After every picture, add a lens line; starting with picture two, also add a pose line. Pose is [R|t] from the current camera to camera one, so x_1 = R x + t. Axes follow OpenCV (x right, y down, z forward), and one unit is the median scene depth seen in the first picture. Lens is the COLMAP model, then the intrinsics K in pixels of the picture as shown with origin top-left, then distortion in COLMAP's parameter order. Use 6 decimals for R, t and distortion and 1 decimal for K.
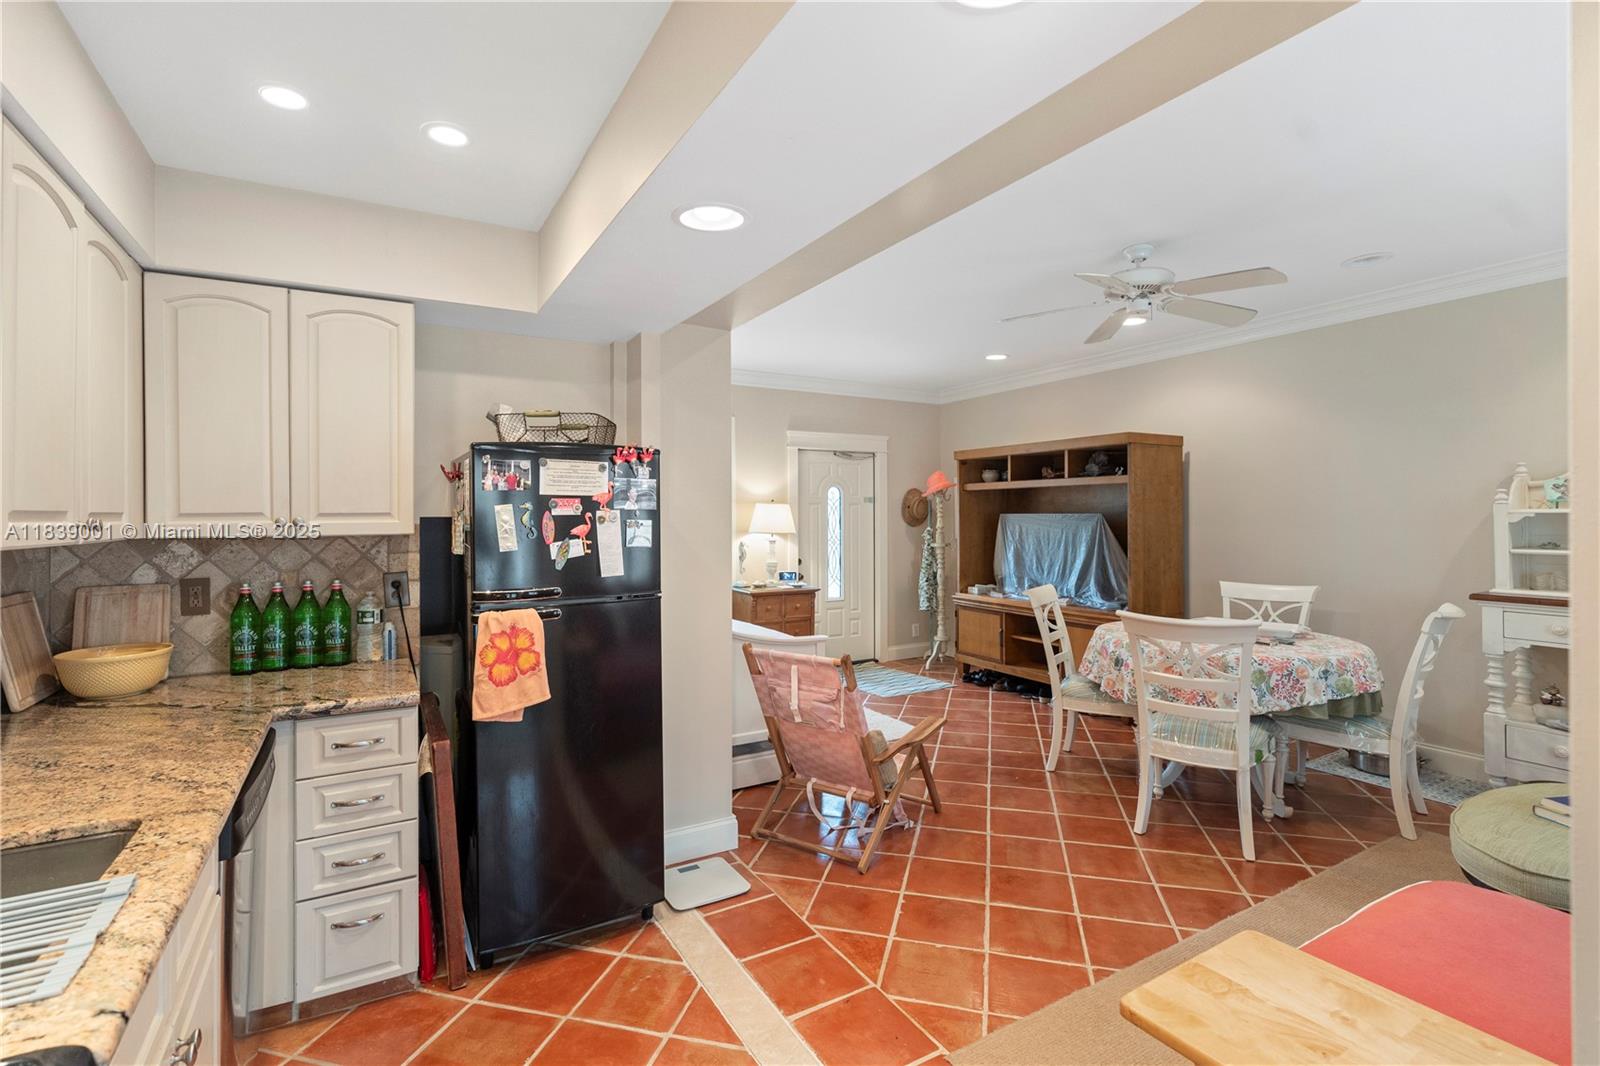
lens RADIAL K [[730.6, 0, 798.6], [0, 730.6, 526.0], [0, 0, 1]] dist [-0.001289, -0.001756]
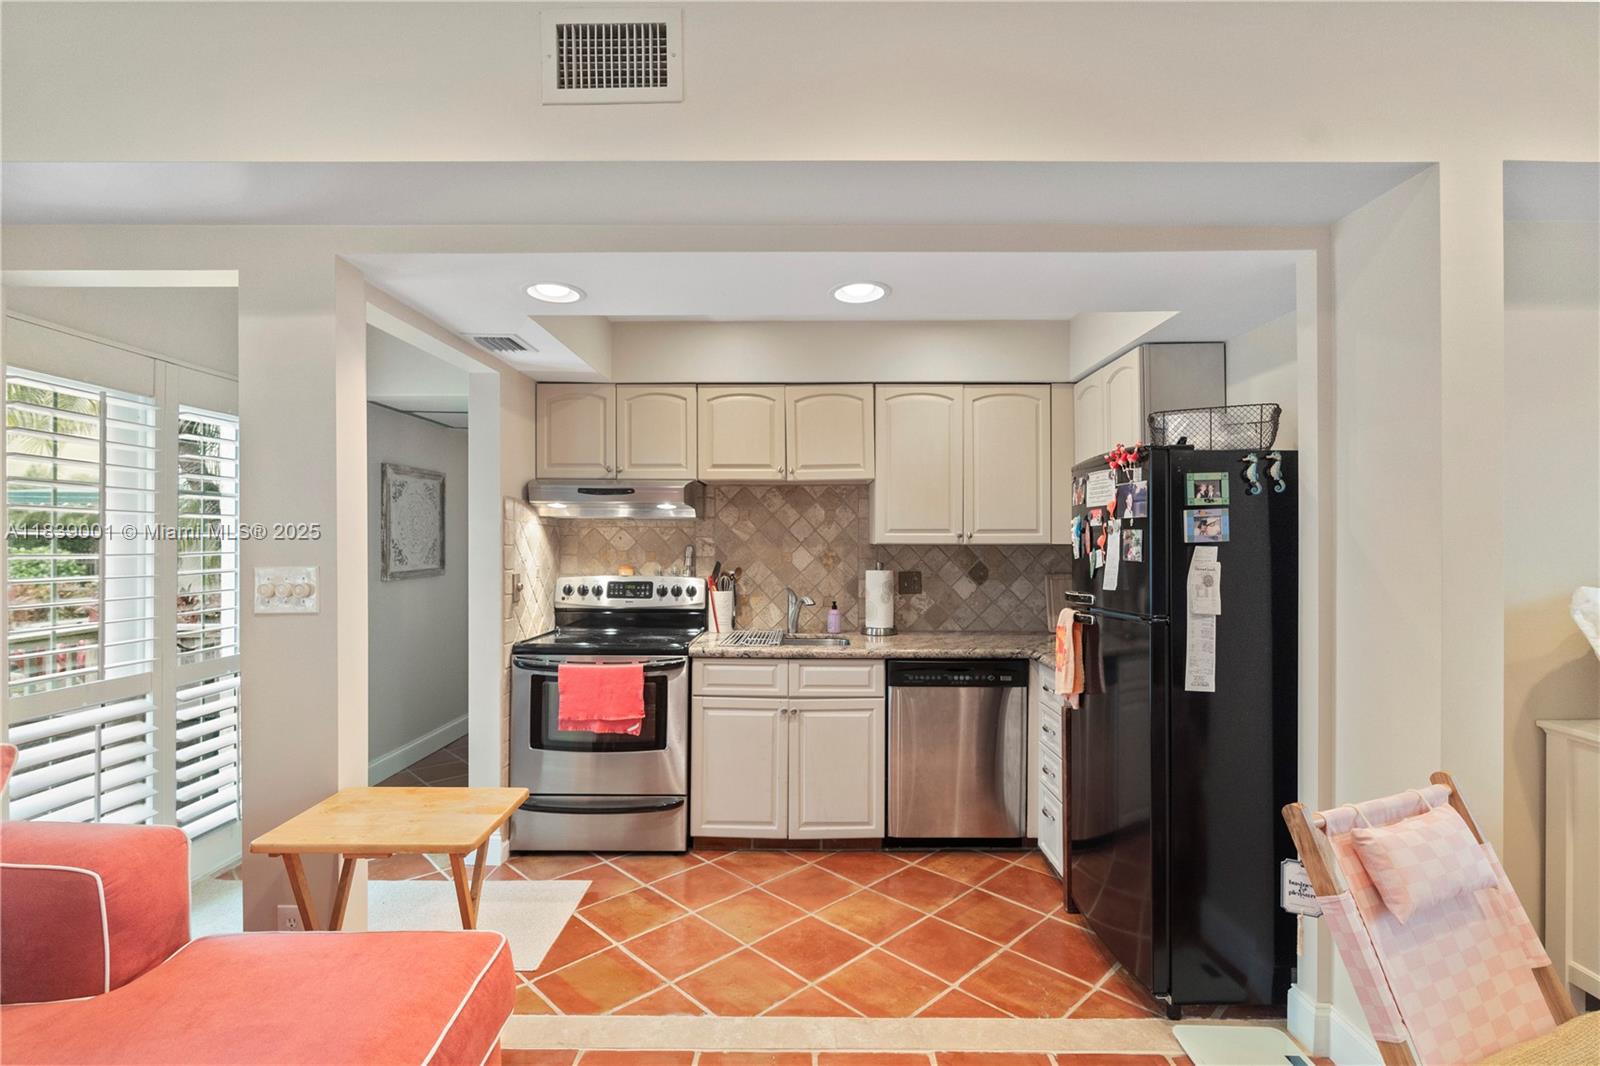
lens RADIAL K [[730.6, 0, 800.2], [0, 730.6, 539.4], [0, 0, 1]] dist [-0.001289, -0.001756]
pose [[-0.515538, -0.002758, -0.856862, 0.840390], [-0.003747, 0.999993, -0.000965, 0.005943], [0.856859, 0.002713, -0.515544, 1.261198]]
